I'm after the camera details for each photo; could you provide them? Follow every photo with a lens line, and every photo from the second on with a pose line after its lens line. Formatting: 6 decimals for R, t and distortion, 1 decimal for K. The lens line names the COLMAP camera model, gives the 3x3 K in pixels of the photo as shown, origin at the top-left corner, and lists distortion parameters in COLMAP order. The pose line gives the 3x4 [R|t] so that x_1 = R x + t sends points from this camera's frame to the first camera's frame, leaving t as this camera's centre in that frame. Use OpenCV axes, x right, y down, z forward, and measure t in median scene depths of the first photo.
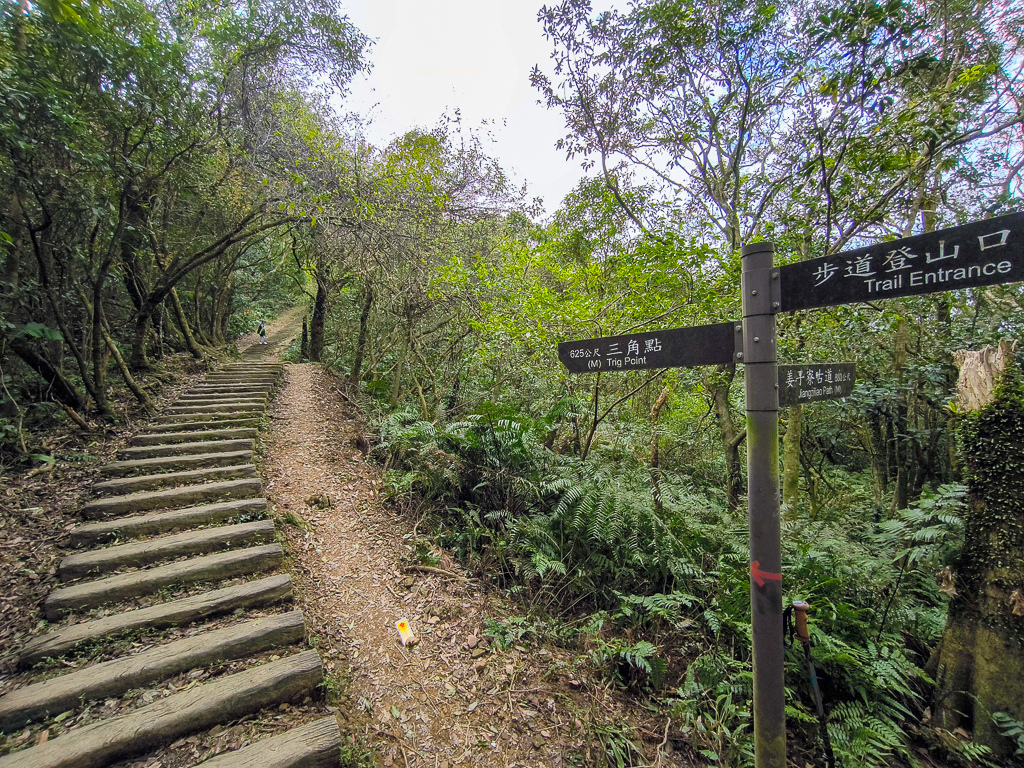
lens RADIAL K [[430.4, 0, 517.3], [0, 430.4, 386.6], [0, 0, 1]] dist [0.000197, -0.001052]
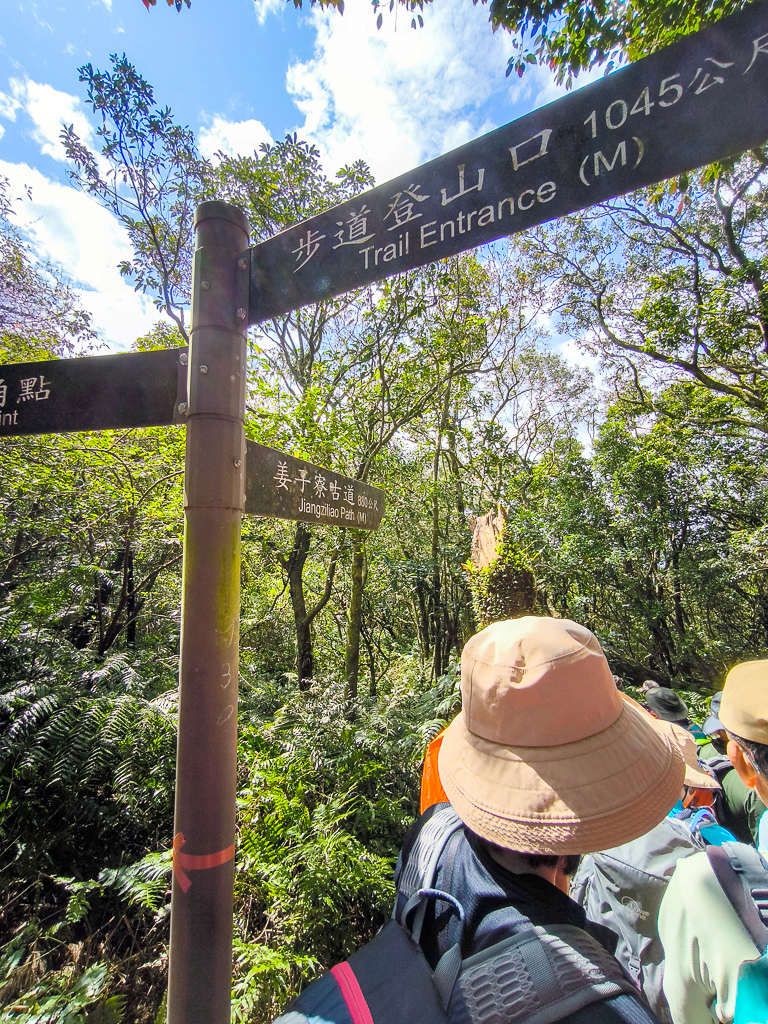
lens RADIAL K [[430.4, 0, 384.0], [0, 430.4, 512.0], [0, 0, 1]] dist [0.000197, -0.001052]
pose [[0.823142, 0.086916, 0.561144, 0.374695], [-0.006817, 0.989658, -0.143288, 0.108044], [-0.567794, 0.114121, 0.815221, 0.388115]]
